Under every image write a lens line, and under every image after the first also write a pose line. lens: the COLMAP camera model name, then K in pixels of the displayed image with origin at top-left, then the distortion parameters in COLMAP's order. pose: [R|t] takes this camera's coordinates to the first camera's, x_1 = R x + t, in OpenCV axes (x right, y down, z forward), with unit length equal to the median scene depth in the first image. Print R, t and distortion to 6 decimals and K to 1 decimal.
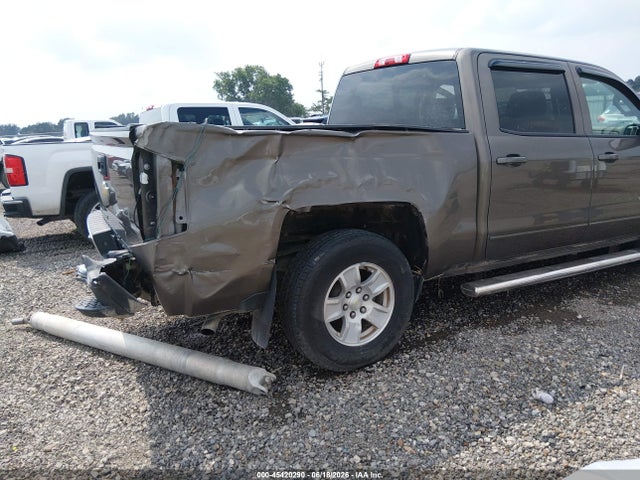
lens RADIAL K [[486.9, 0, 320.0], [0, 486.9, 240.0], [0, 0, 1]] dist [0.090931, -0.154414]
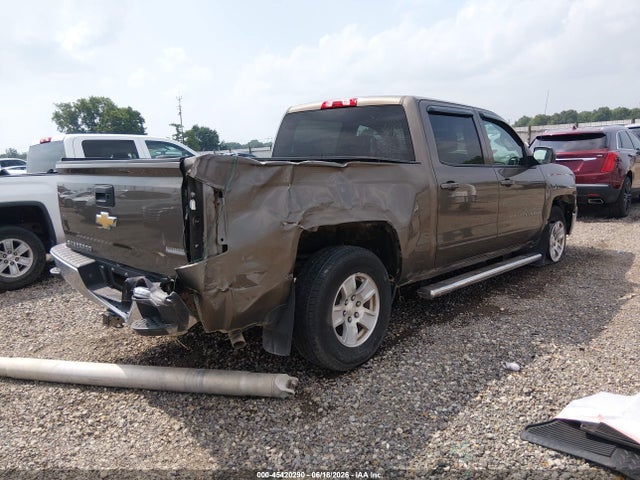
lens RADIAL K [[486.9, 0, 320.0], [0, 486.9, 240.0], [0, 0, 1]] dist [0.090931, -0.154414]
pose [[0.958759, -0.047215, 0.280272, -0.313425], [0.065990, 0.996137, -0.057927, 0.028004], [-0.276454, 0.074033, 0.958171, -0.096649]]
